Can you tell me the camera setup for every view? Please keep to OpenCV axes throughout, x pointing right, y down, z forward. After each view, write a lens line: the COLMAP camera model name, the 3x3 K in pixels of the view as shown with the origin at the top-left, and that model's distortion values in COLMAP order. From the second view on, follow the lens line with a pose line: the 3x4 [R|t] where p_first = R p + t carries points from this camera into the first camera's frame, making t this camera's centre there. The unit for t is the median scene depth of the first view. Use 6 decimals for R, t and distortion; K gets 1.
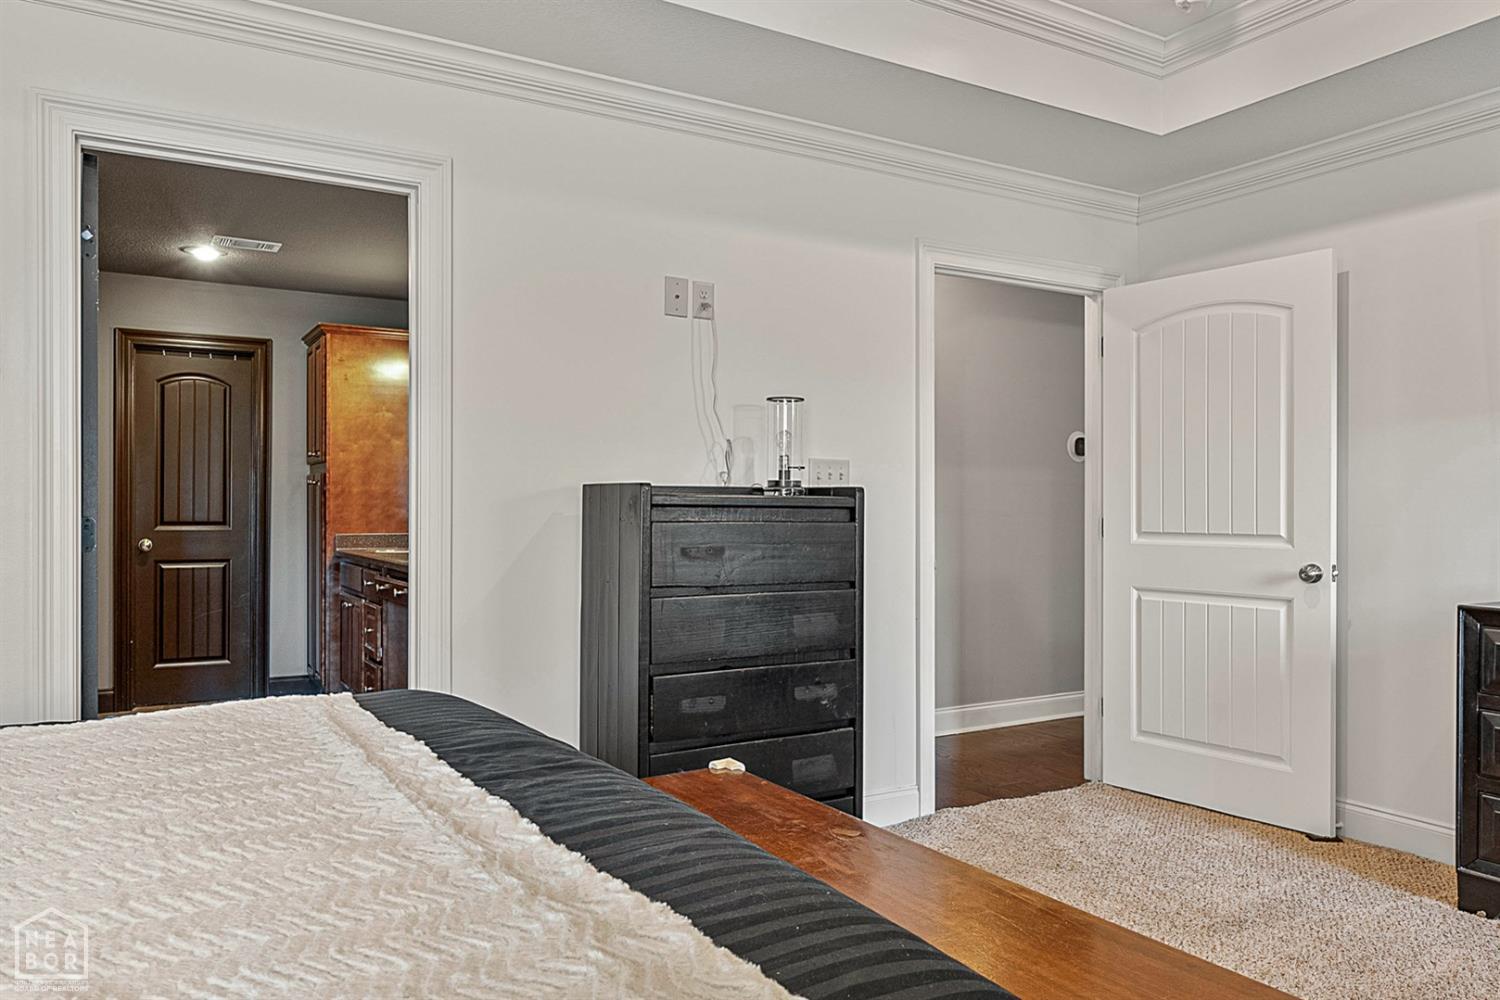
lens RADIAL K [[1051.1, 0, 754.0], [0, 1051.1, 505.5], [0, 0, 1]] dist [0.021712, 0.000433]
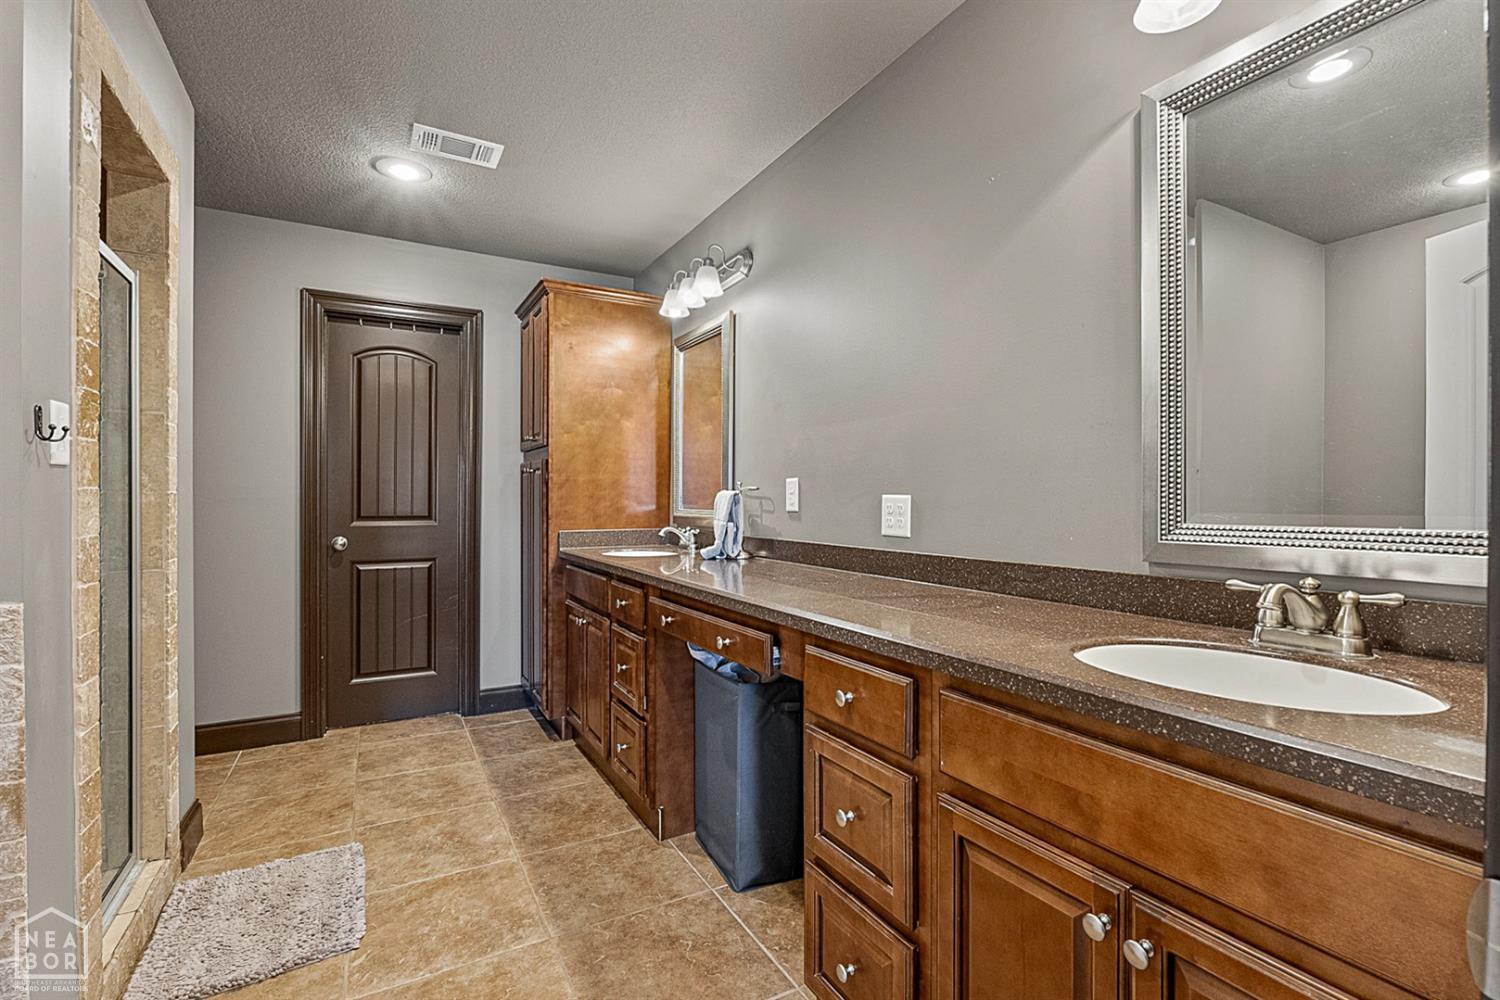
lens RADIAL K [[645.2, 0, 759.6], [0, 645.2, 496.9], [0, 0, 1]] dist [0.001835, -0.003637]
pose [[0.999997, -0.002277, -0.000023, -0.230545], [0.002277, 0.999996, -0.001602, 0.000980], [0.000027, 0.001602, 0.999999, 0.471410]]
